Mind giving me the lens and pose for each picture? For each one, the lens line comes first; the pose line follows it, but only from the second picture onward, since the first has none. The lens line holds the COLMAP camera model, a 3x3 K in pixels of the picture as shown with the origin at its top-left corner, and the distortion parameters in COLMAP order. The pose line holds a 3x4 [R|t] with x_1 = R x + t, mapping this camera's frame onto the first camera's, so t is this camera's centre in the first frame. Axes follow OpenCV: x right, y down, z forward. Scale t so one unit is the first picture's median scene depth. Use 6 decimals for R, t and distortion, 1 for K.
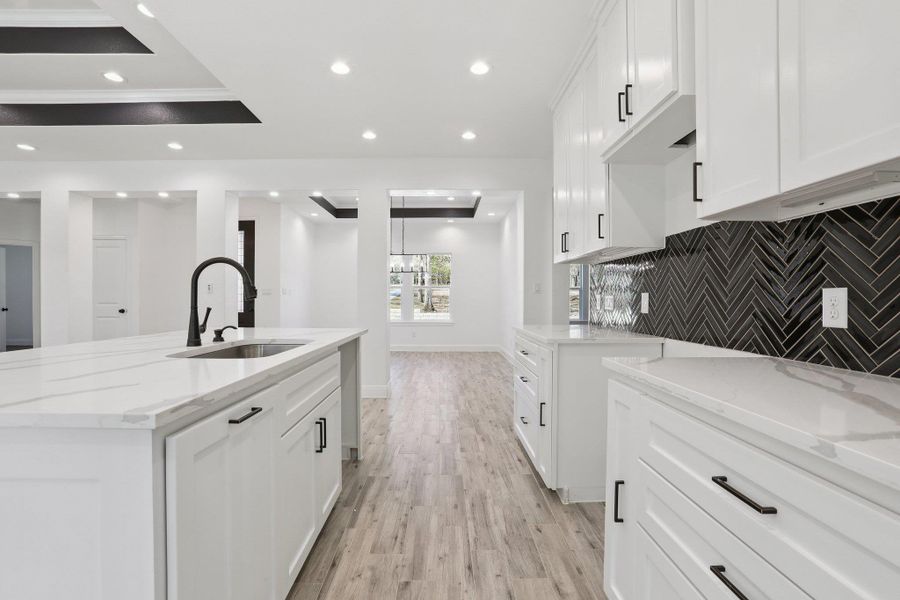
lens RADIAL K [[412.1, 0, 446.6], [0, 412.1, 301.5], [0, 0, 1]] dist [-0.071892, 0.031680]
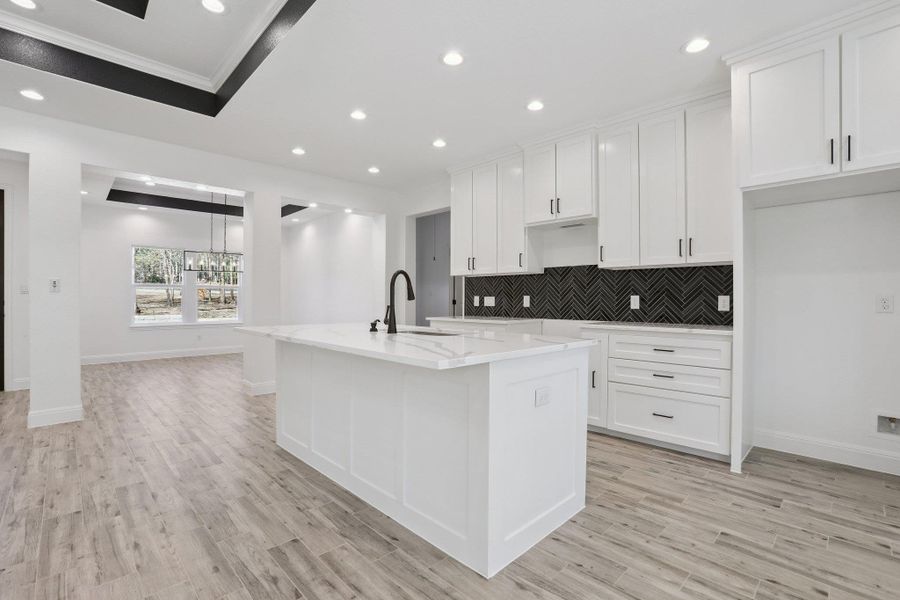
lens RADIAL K [[410.0, 0, 443.0], [0, 410.0, 297.1], [0, 0, 1]] dist [-0.065236, 0.028499]
pose [[0.726532, 0.003370, 0.687124, -1.353071], [0.004121, 0.999949, -0.009261, -0.000178], [-0.687120, 0.009560, 0.726481, -0.135752]]
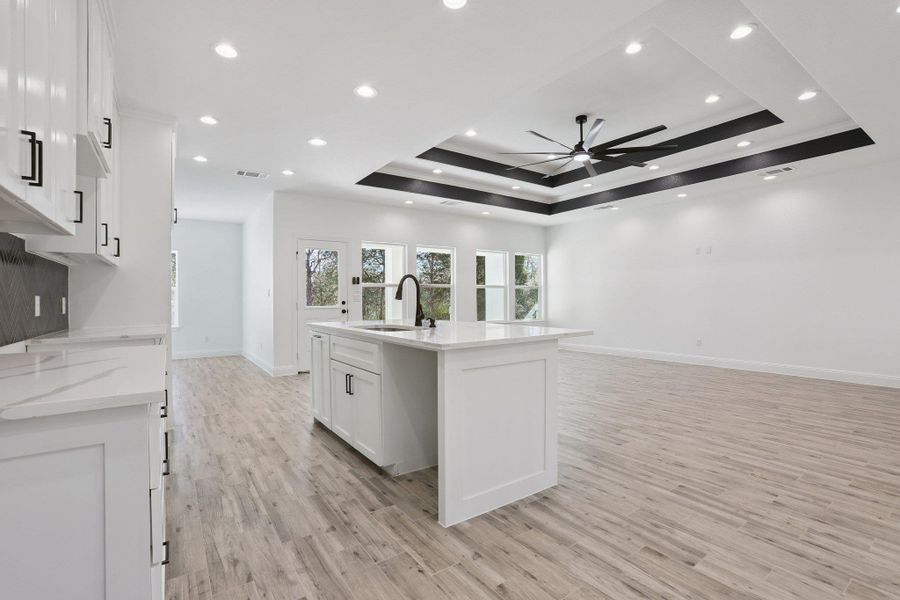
lens RADIAL K [[410.0, 0, 443.0], [0, 410.0, 297.1], [0, 0, 1]] dist [-0.065236, 0.028499]
pose [[-0.828388, 0.003797, -0.560142, 0.263295], [0.004033, 0.999992, 0.000815, -0.013392], [0.560140, -0.001584, -0.828396, 2.336806]]
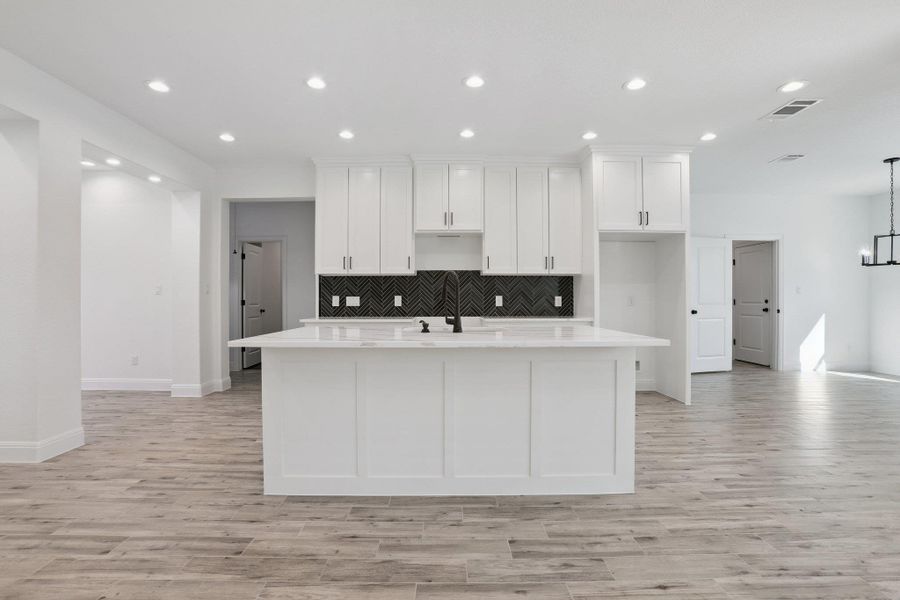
lens RADIAL K [[410.0, 0, 443.0], [0, 410.0, 297.1], [0, 0, 1]] dist [-0.065236, 0.028499]
pose [[0.006391, 0.002842, 0.999976, -1.910586], [0.007806, 0.999965, -0.002892, -0.009981], [-0.999949, 0.007824, 0.006368, 0.958840]]
